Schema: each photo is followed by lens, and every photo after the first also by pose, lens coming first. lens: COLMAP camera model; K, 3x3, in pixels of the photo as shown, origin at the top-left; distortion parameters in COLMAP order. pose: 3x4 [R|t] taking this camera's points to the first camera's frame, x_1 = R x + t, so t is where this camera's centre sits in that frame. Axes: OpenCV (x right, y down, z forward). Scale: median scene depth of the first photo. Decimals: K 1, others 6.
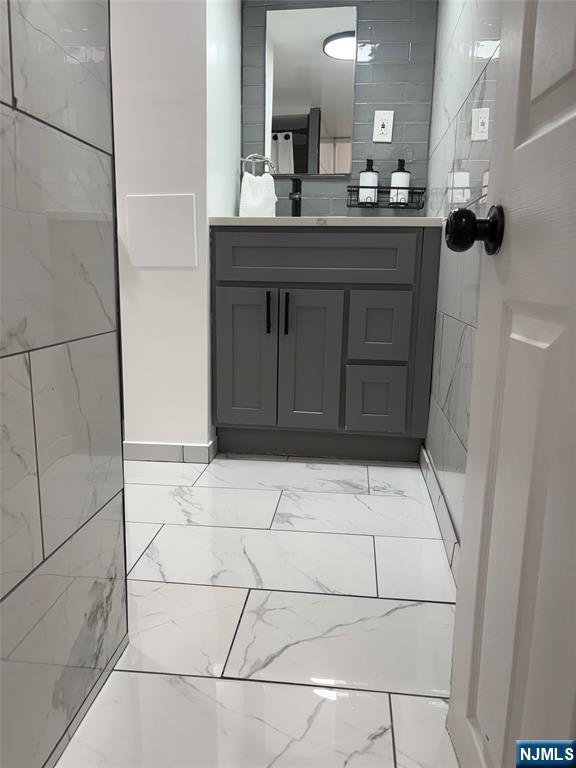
lens RADIAL K [[577.2, 0, 288.0], [0, 577.2, 381.6], [0, 0, 1]] dist [0.040511, -0.050673]
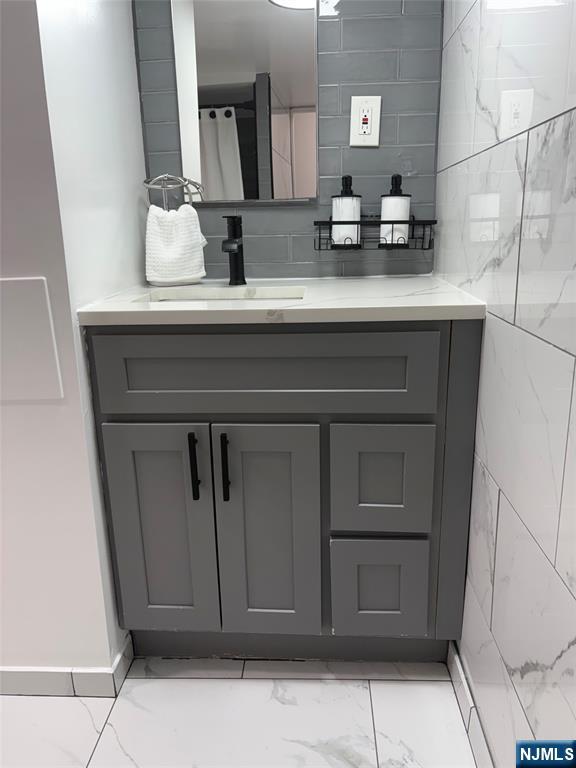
lens RADIAL K [[577.2, 0, 286.8], [0, 577.2, 384.9], [0, 0, 1]] dist [0.040511, -0.050673]
pose [[0.997228, -0.056068, 0.048907, 0.032435], [0.052078, 0.995484, 0.079364, -0.217803], [-0.053136, -0.076597, 0.995645, 0.366653]]
